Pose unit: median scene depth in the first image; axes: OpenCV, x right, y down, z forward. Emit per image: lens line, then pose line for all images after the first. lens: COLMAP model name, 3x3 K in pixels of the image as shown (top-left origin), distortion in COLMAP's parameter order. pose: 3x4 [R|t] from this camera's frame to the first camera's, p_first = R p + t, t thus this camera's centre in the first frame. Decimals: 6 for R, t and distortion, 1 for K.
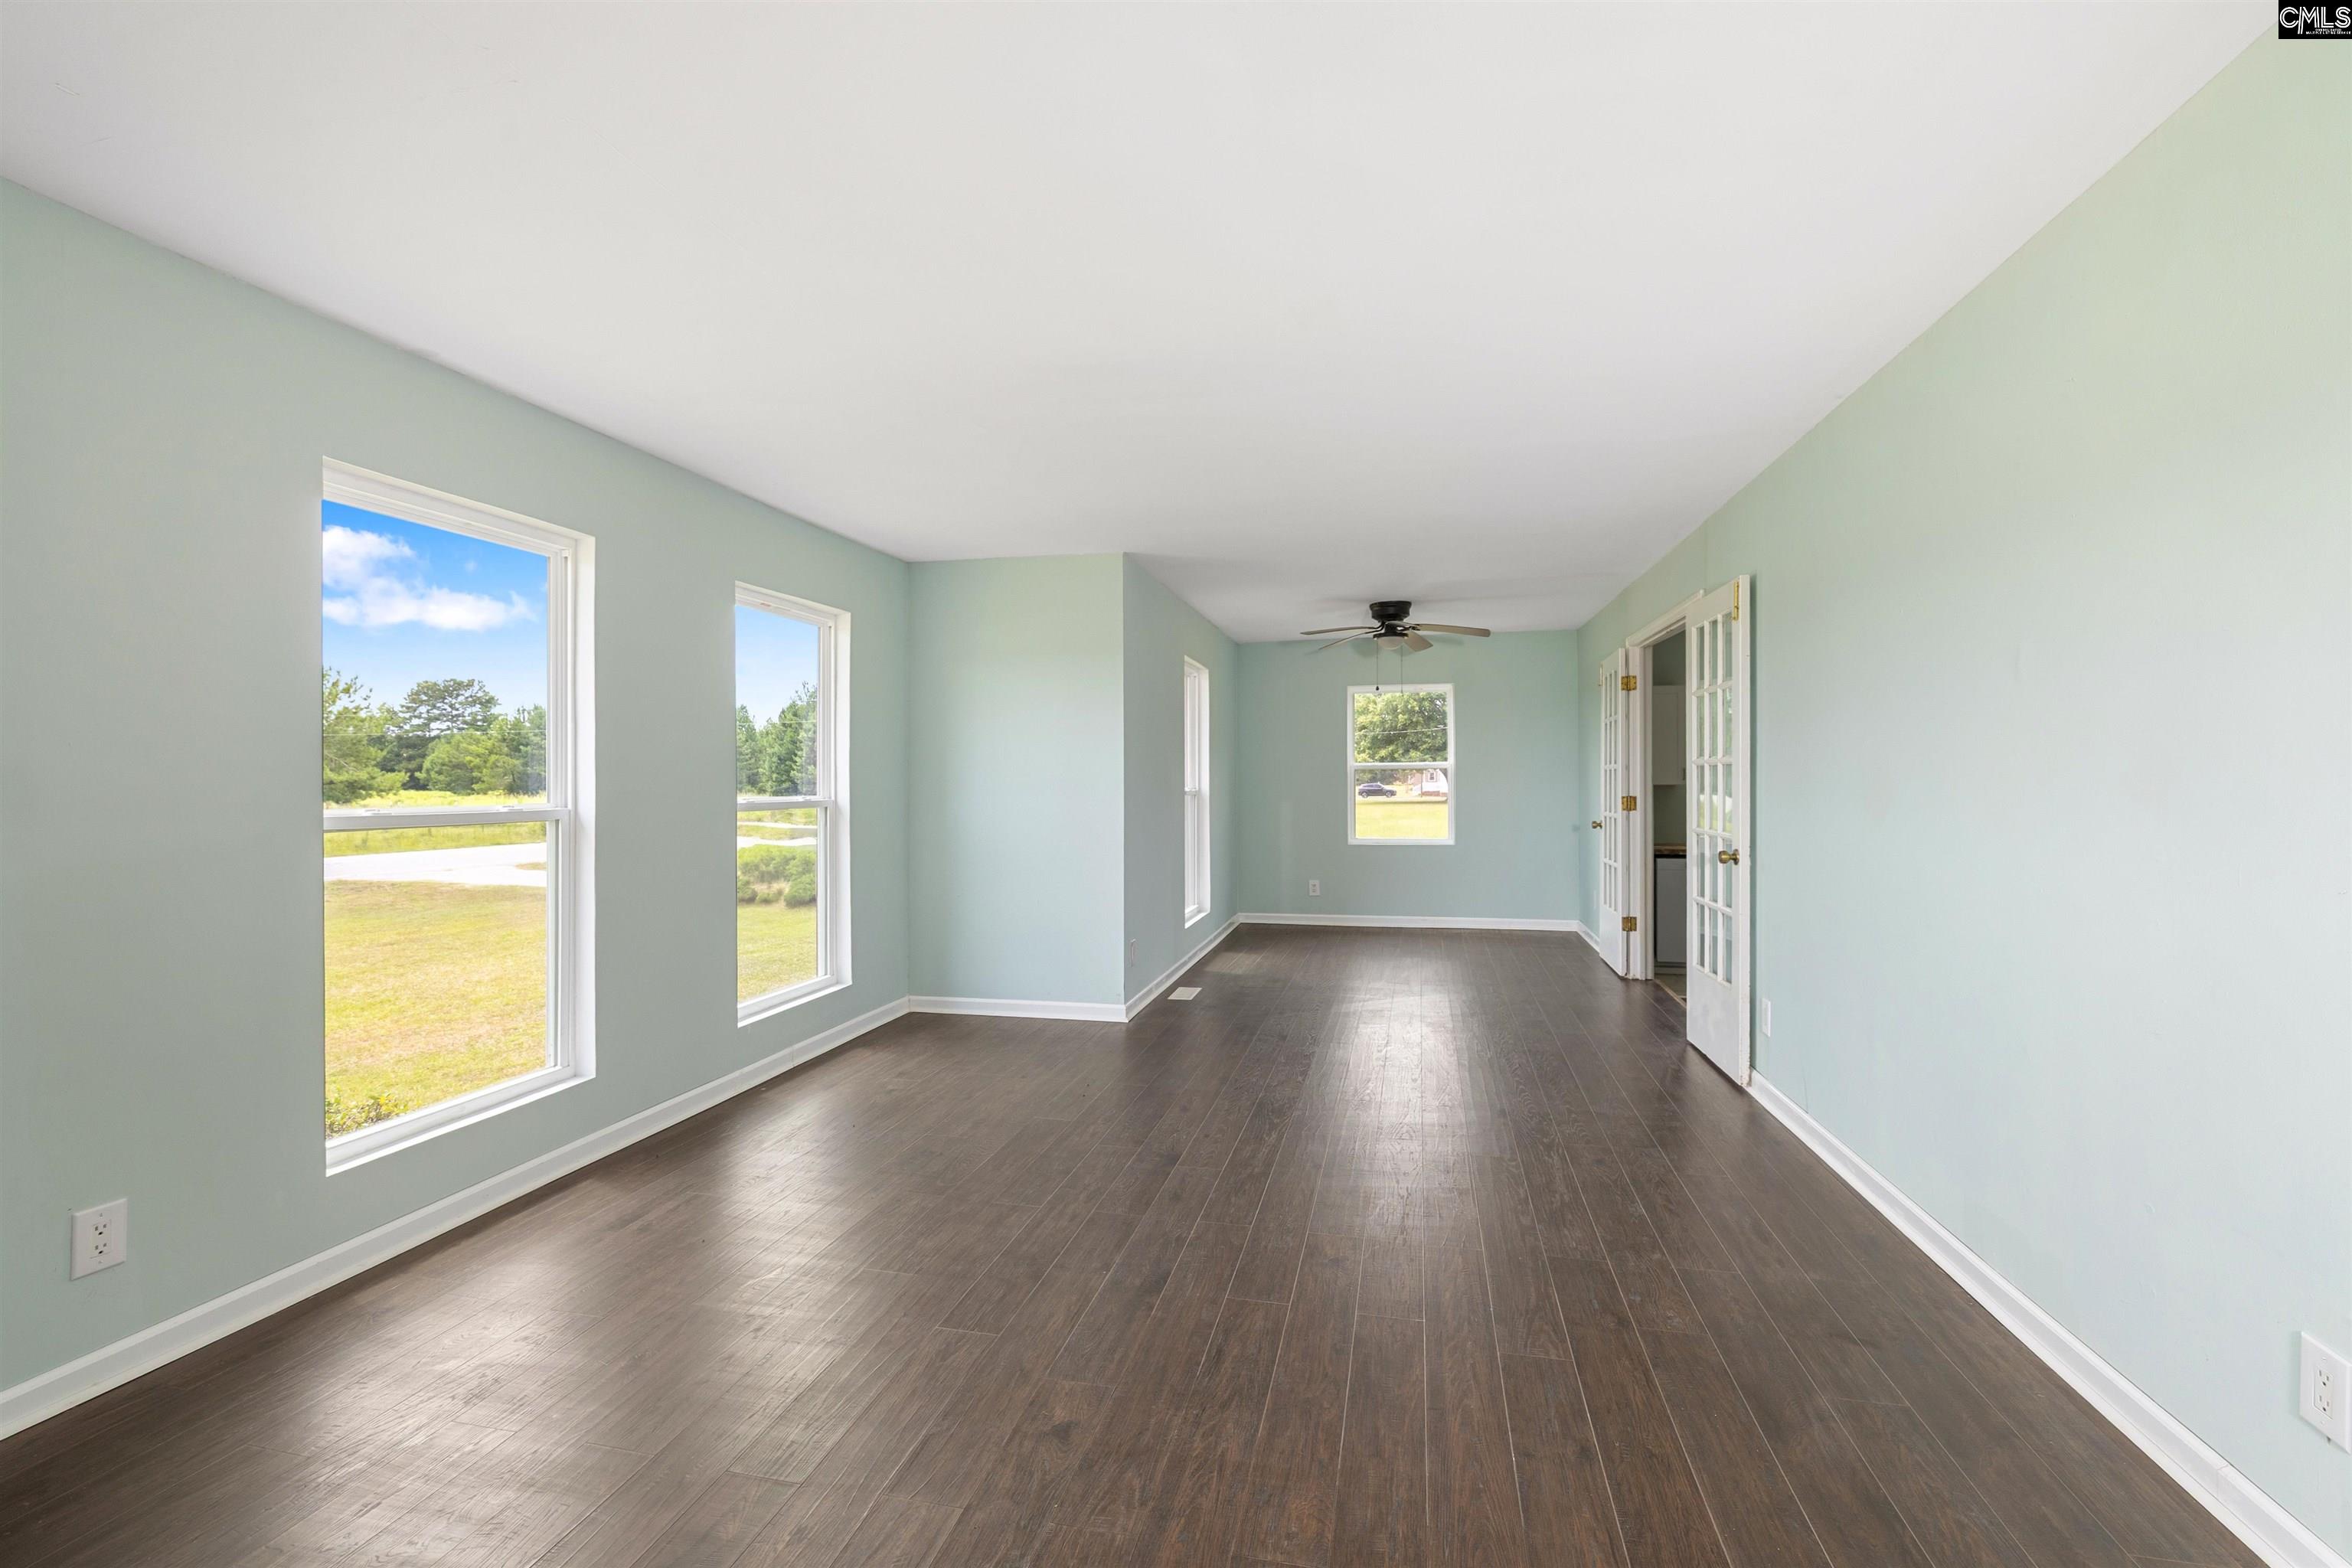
lens RADIAL K [[1030.3, 0, 1169.6], [0, 1030.3, 778.9], [0, 0, 1]] dist [0.000971, -0.000064]
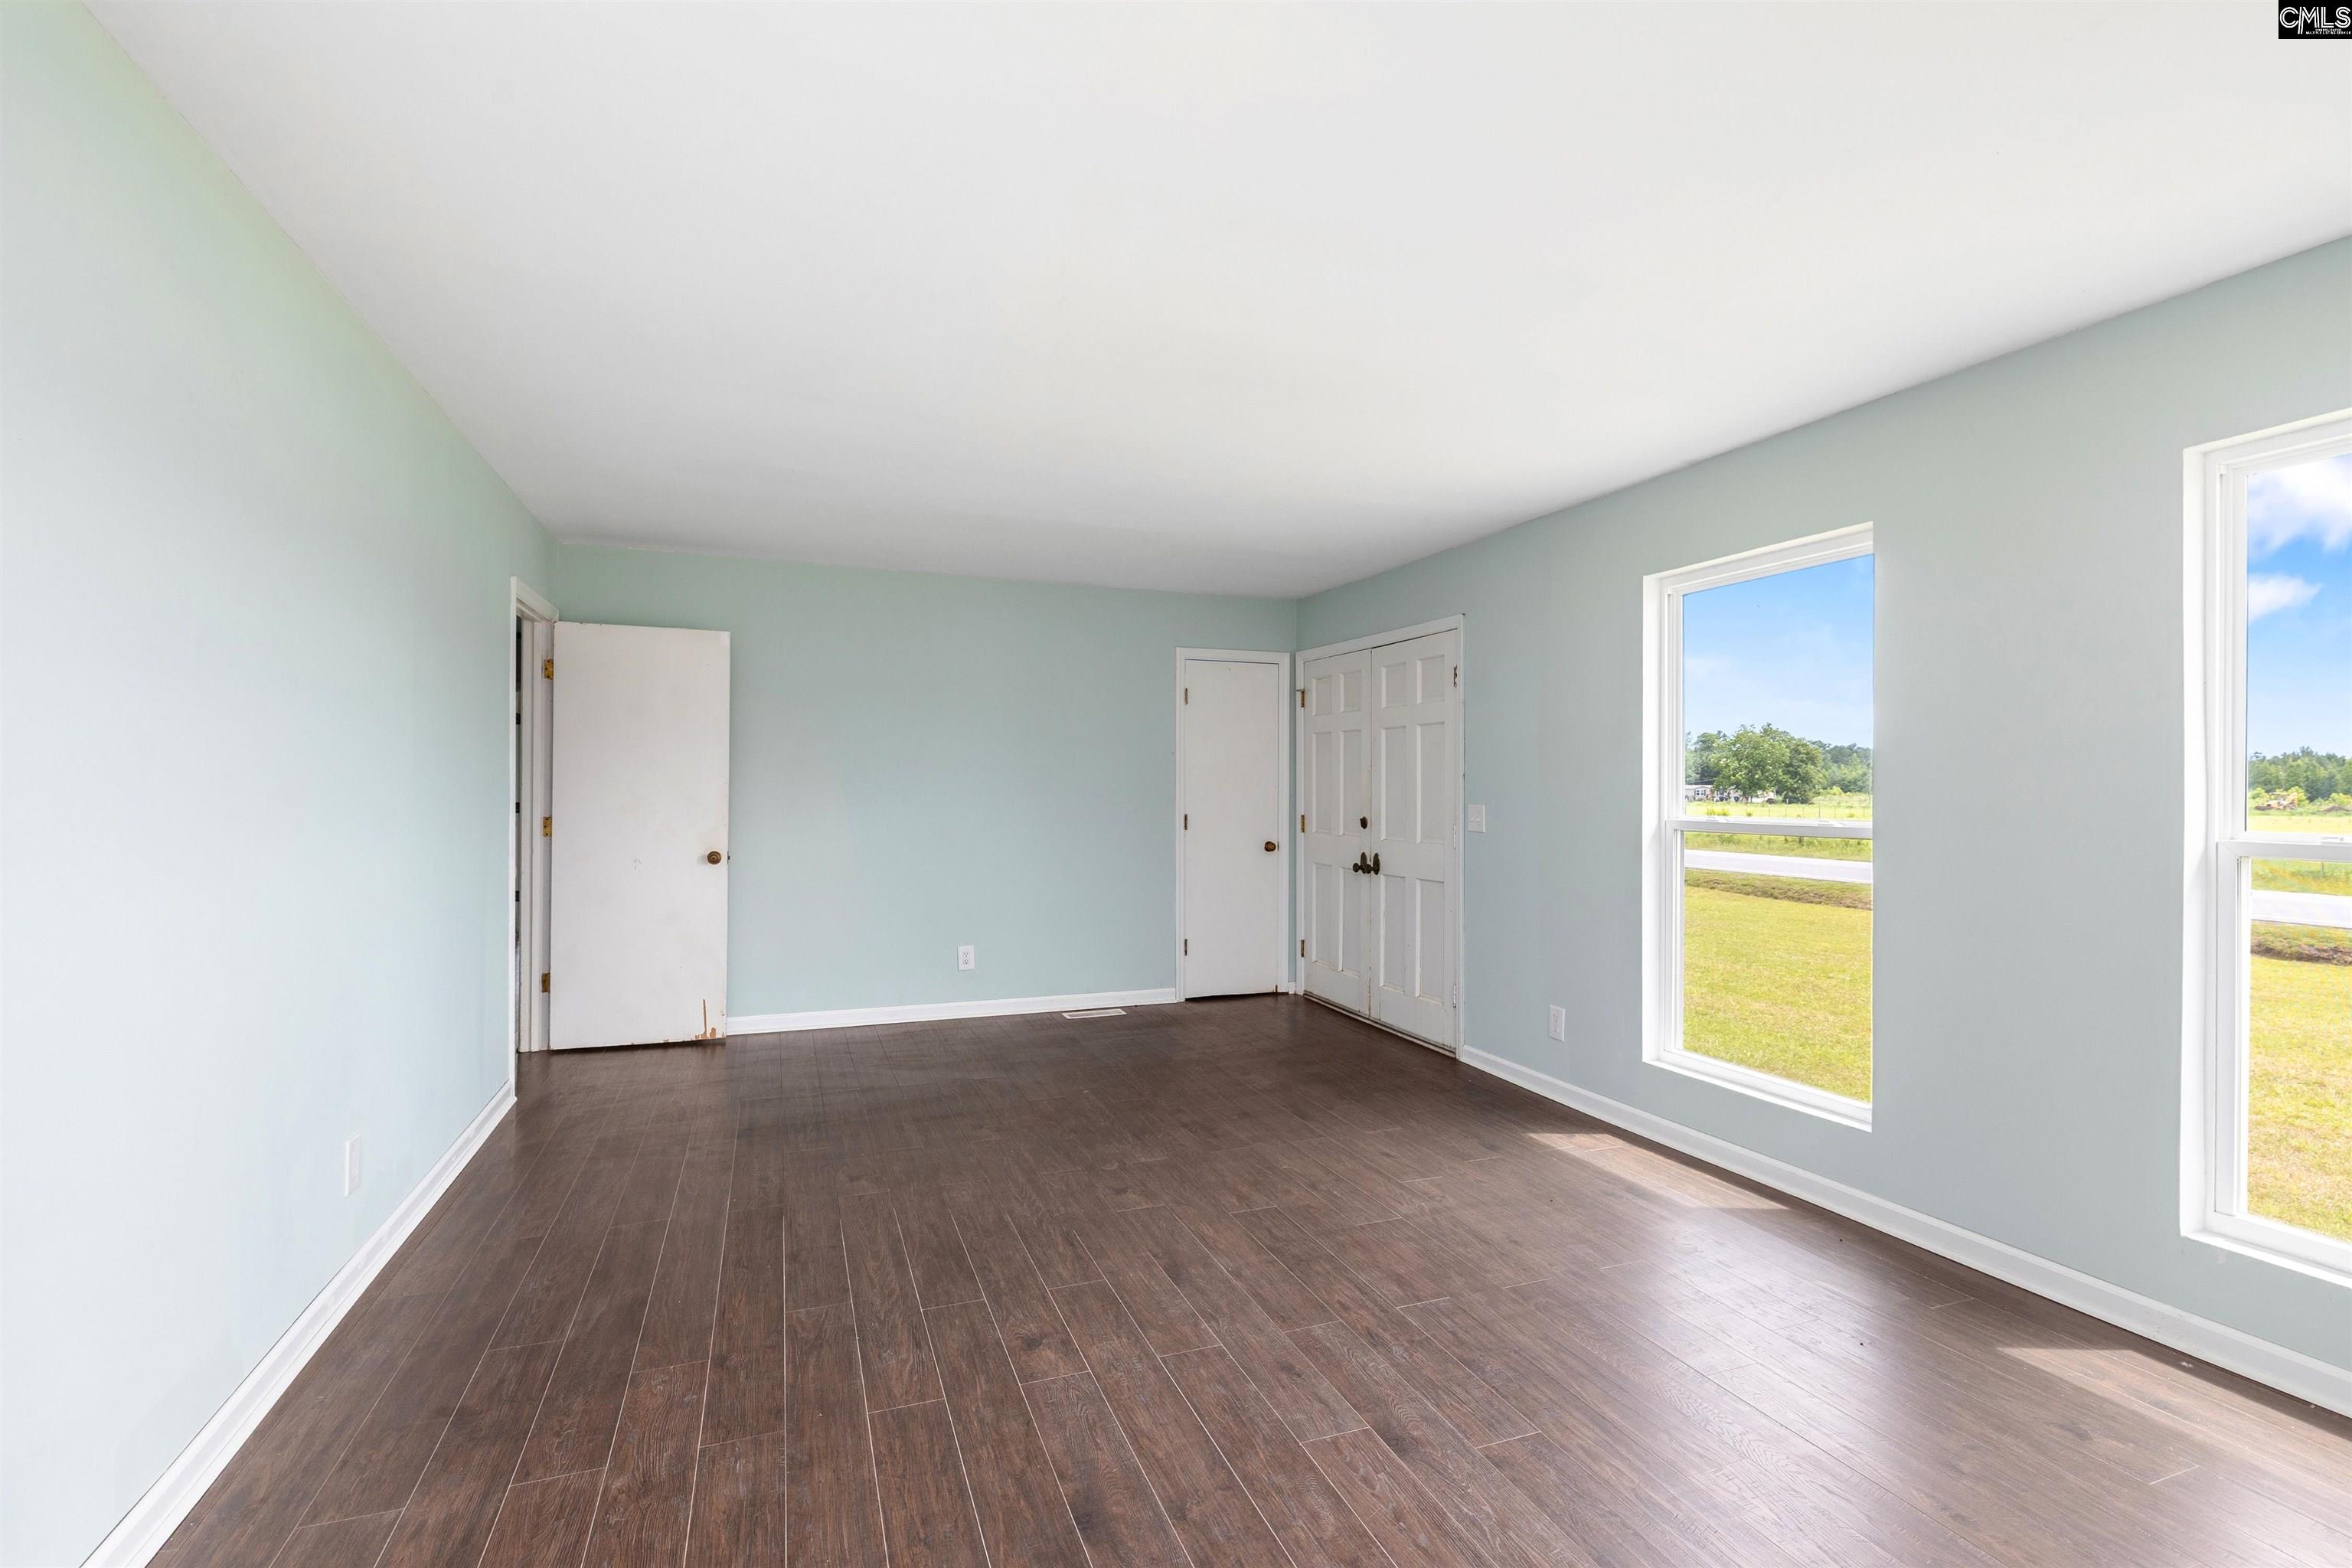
lens RADIAL K [[1030.3, 0, 1168.4], [0, 1030.3, 789.2], [0, 0, 1]] dist [0.000971, -0.000064]
pose [[-0.829951, -0.000286, -0.557836, 0.632802], [-0.001524, 0.999997, 0.001755, -0.006295], [0.557834, 0.002307, -0.829950, 2.038345]]
